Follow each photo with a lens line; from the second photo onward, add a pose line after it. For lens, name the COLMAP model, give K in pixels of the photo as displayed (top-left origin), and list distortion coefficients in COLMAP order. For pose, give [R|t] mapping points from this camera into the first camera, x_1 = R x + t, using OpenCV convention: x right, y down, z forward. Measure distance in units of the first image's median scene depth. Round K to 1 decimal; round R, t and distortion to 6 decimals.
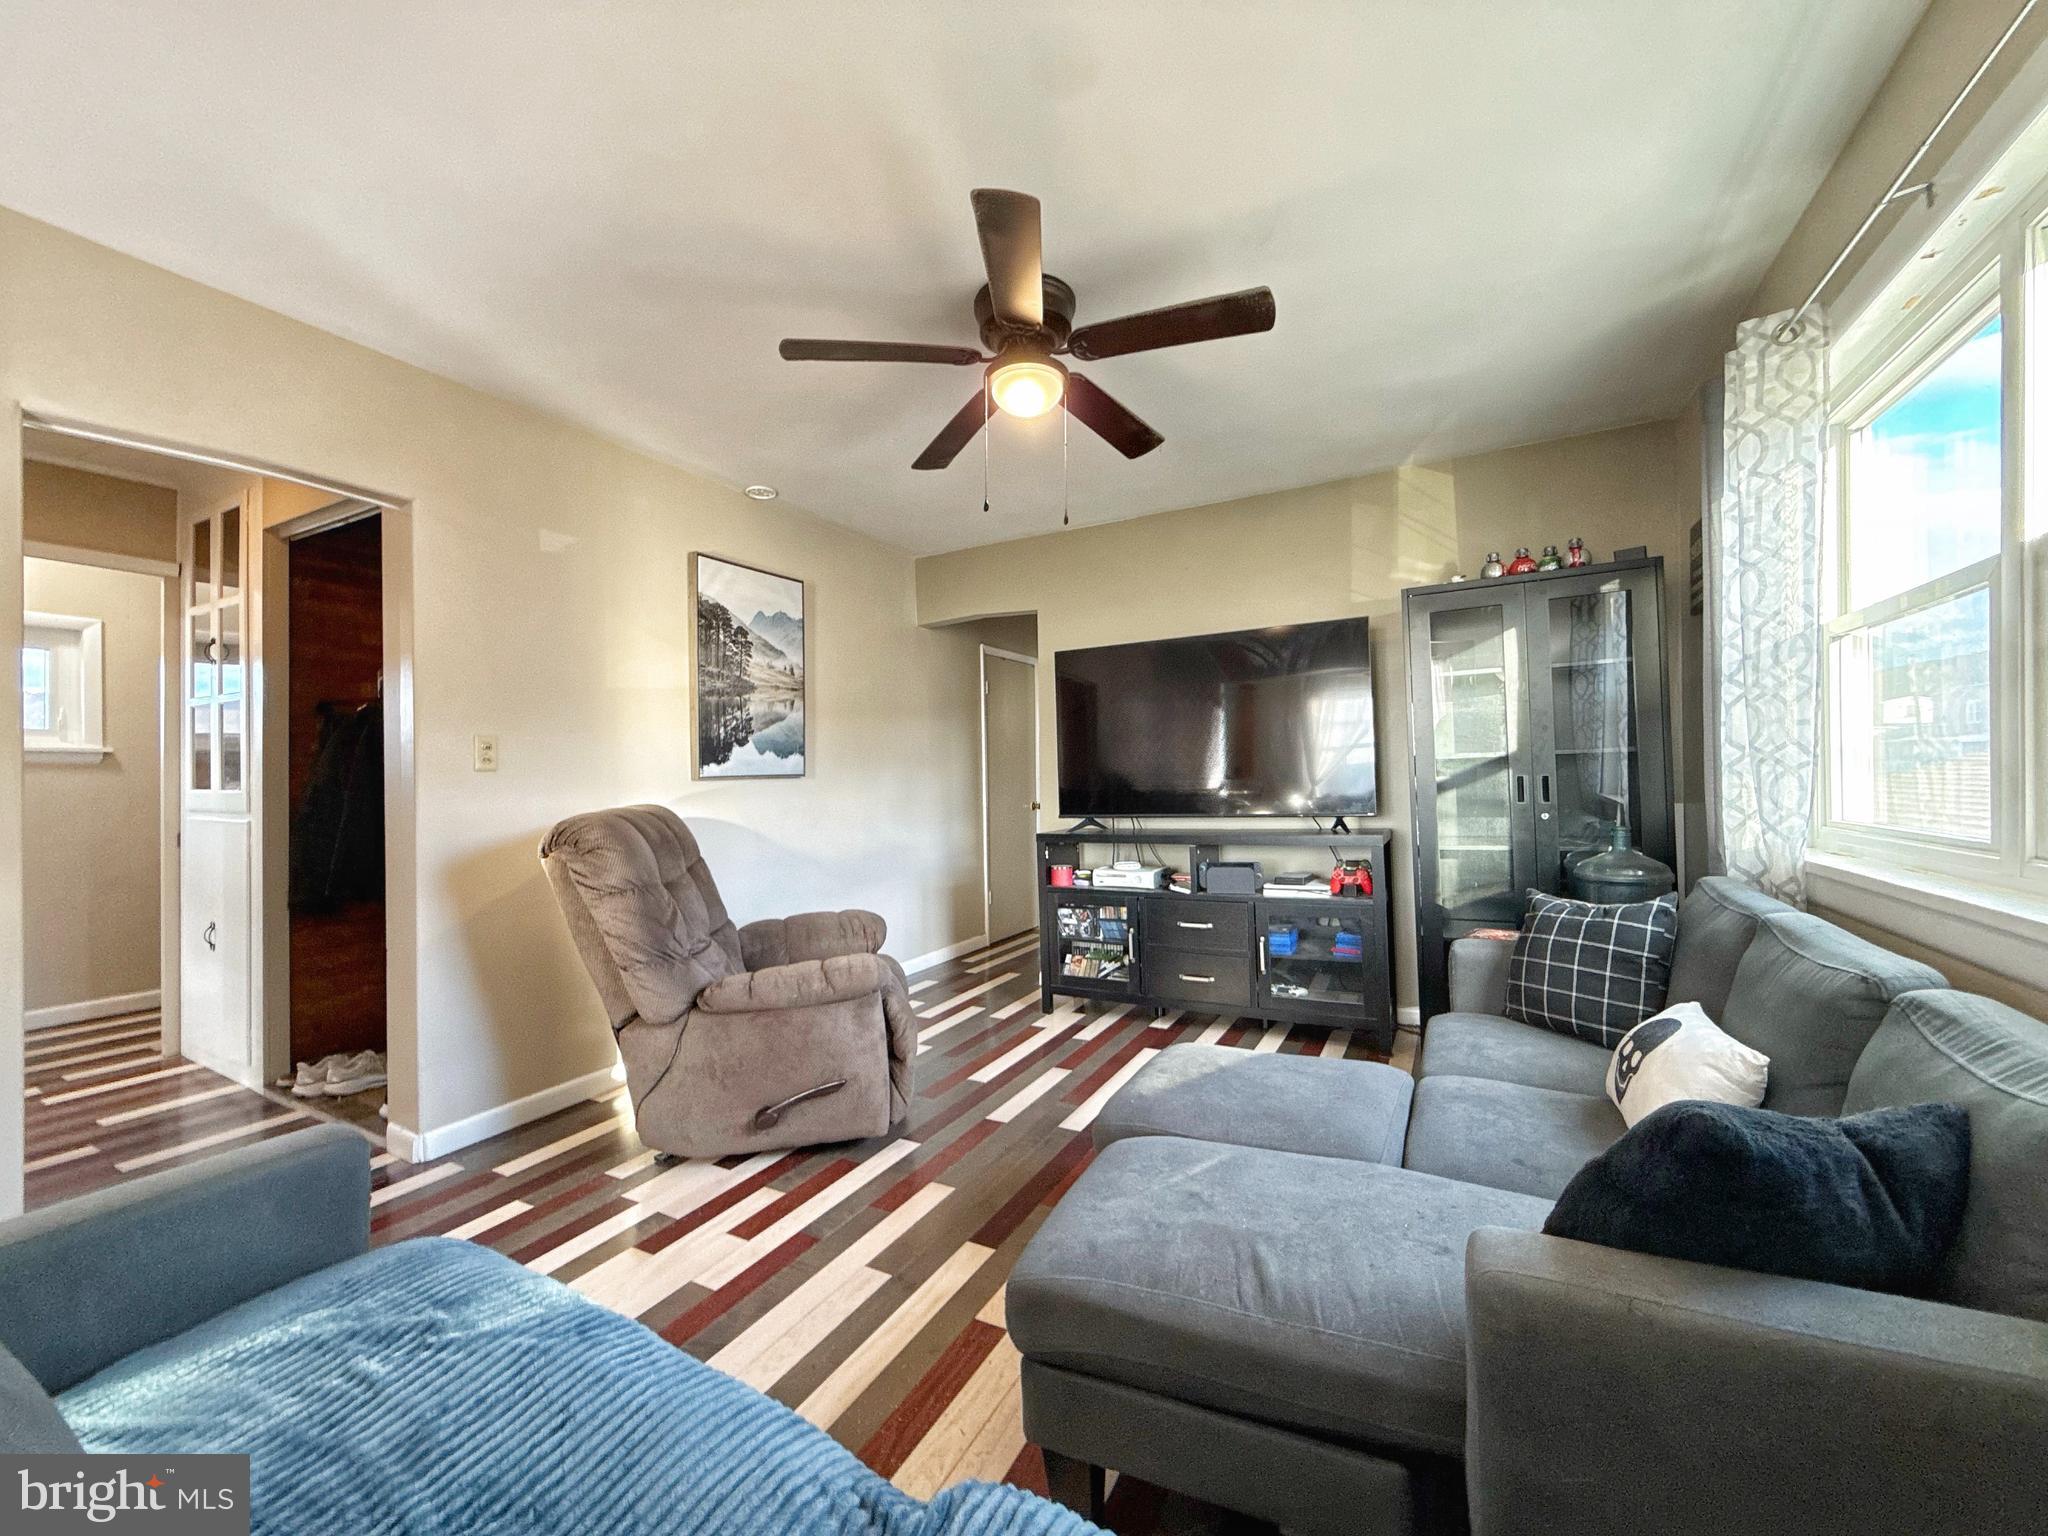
lens RADIAL K [[815.5, 0, 1017.9], [0, 815.5, 768.4], [0, 0, 1]] dist [-0.000512, -0.000254]
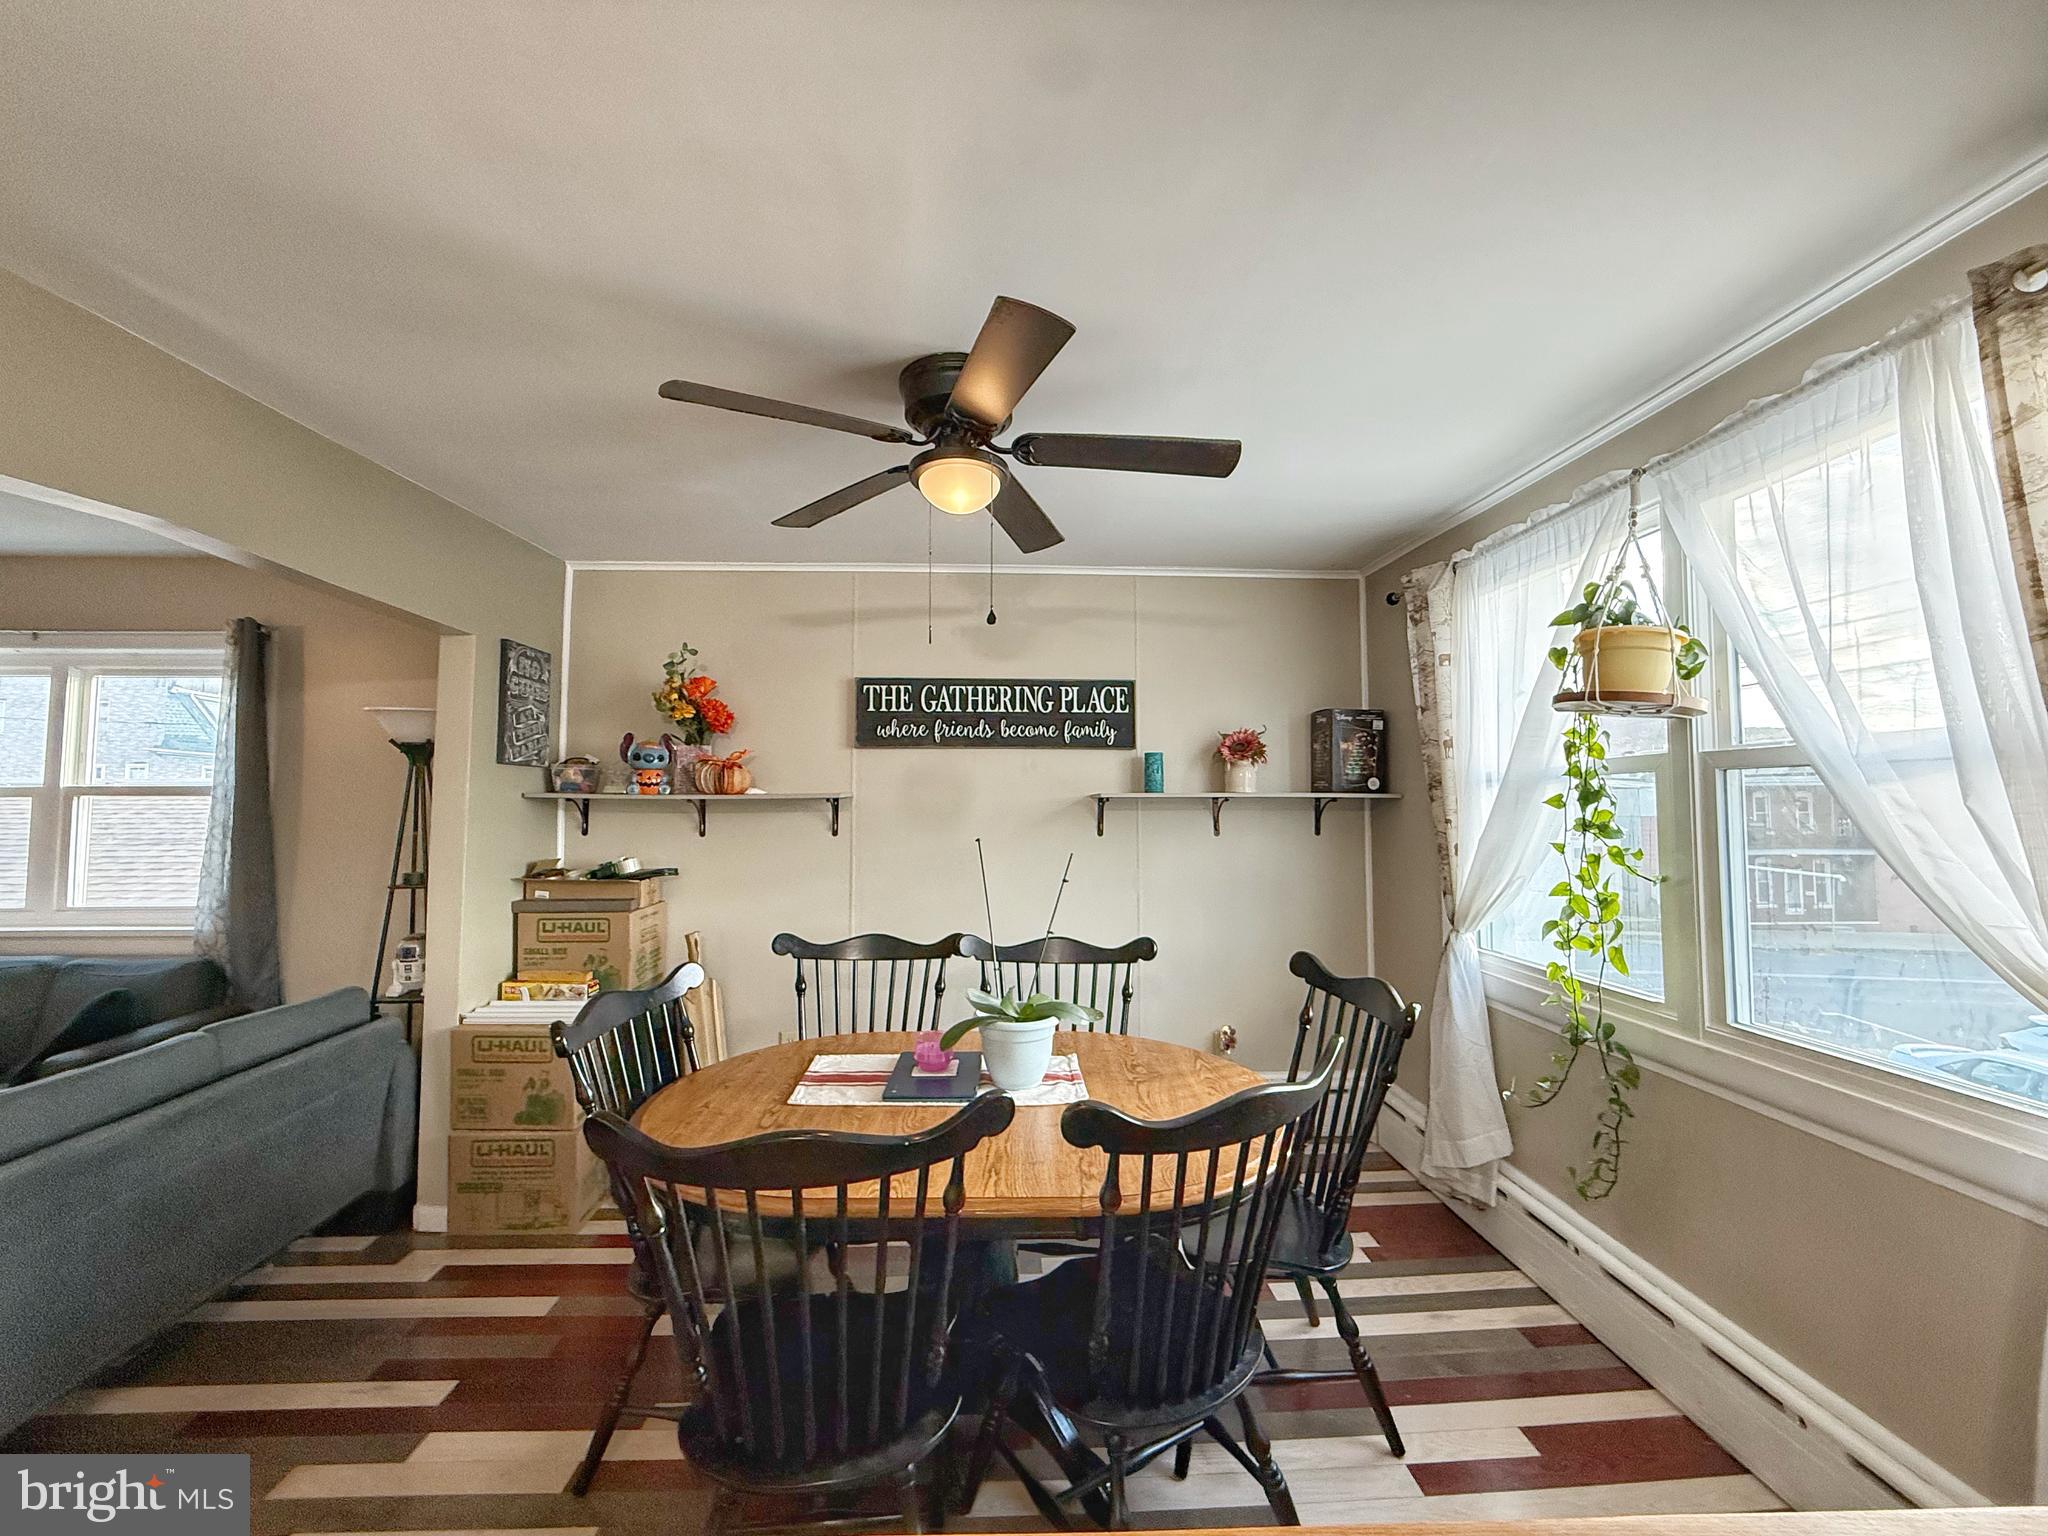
lens RADIAL K [[815.5, 0, 1018.4], [0, 815.5, 764.7], [0, 0, 1]] dist [-0.000512, -0.000254]
pose [[-0.506206, 0.052567, 0.860809, -1.211097], [0.001218, 0.998183, -0.060239, -0.092272], [-0.862411, -0.029445, -0.505351, -0.145009]]
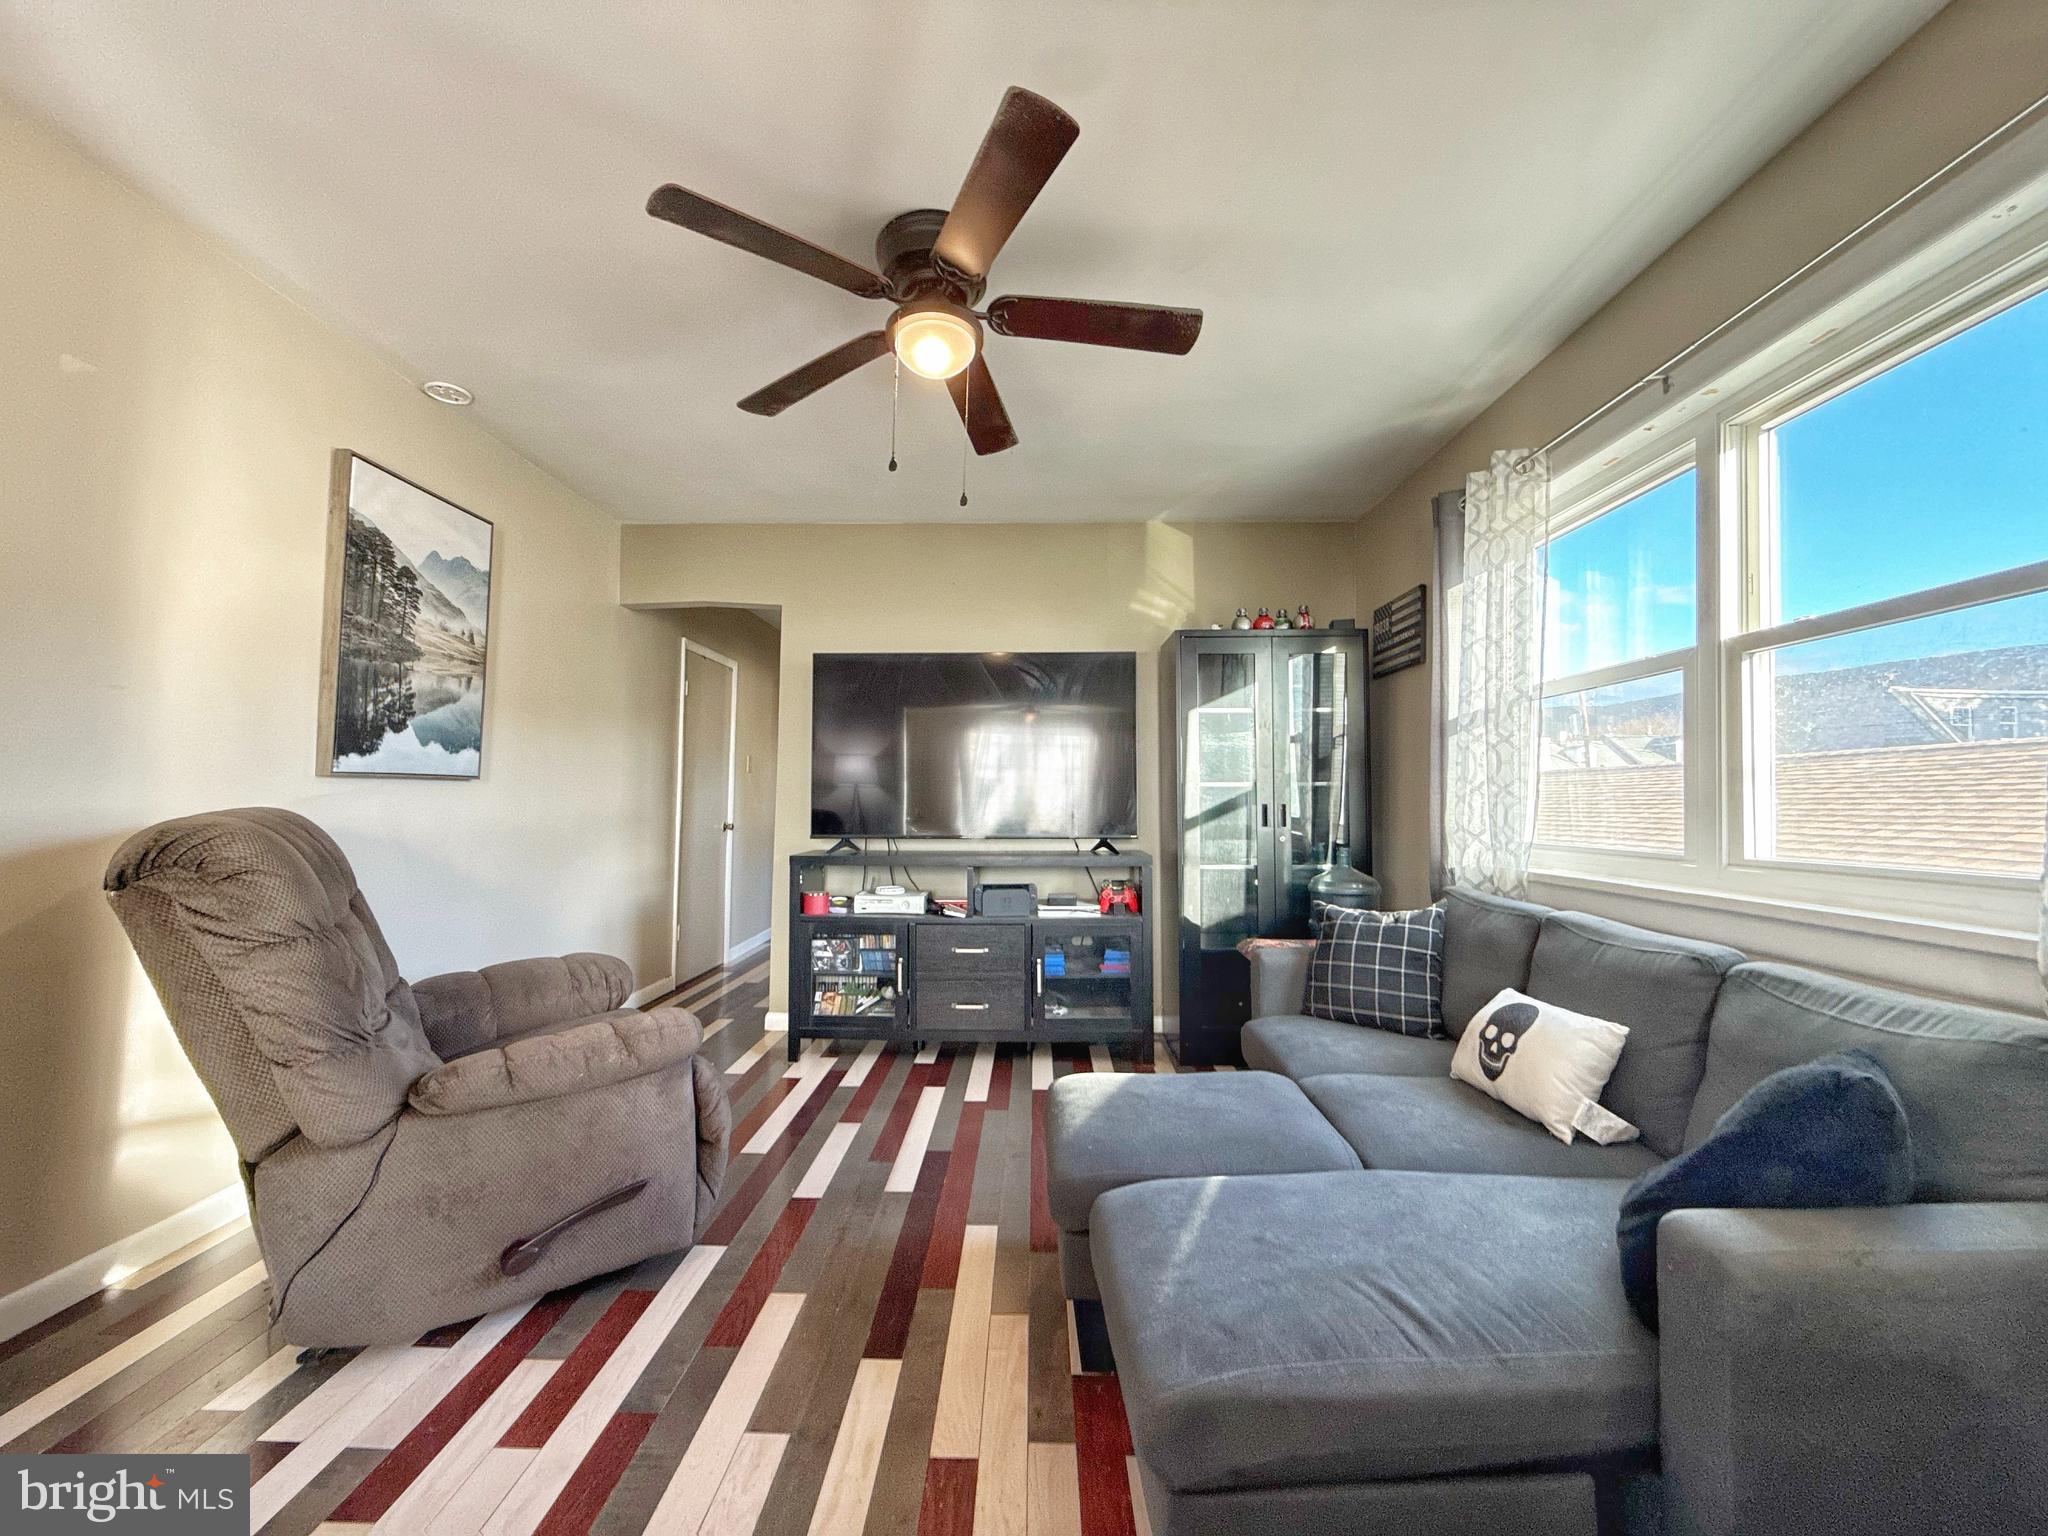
lens RADIAL K [[815.5, 0, 1017.0], [0, 815.5, 767.0], [0, 0, 1]] dist [-0.000512, -0.000254]
pose [[0.888380, 0.049973, 0.456381, -0.234587], [-0.033568, 0.998468, -0.043989, 0.021423], [-0.457880, 0.023759, 0.888696, 0.149614]]
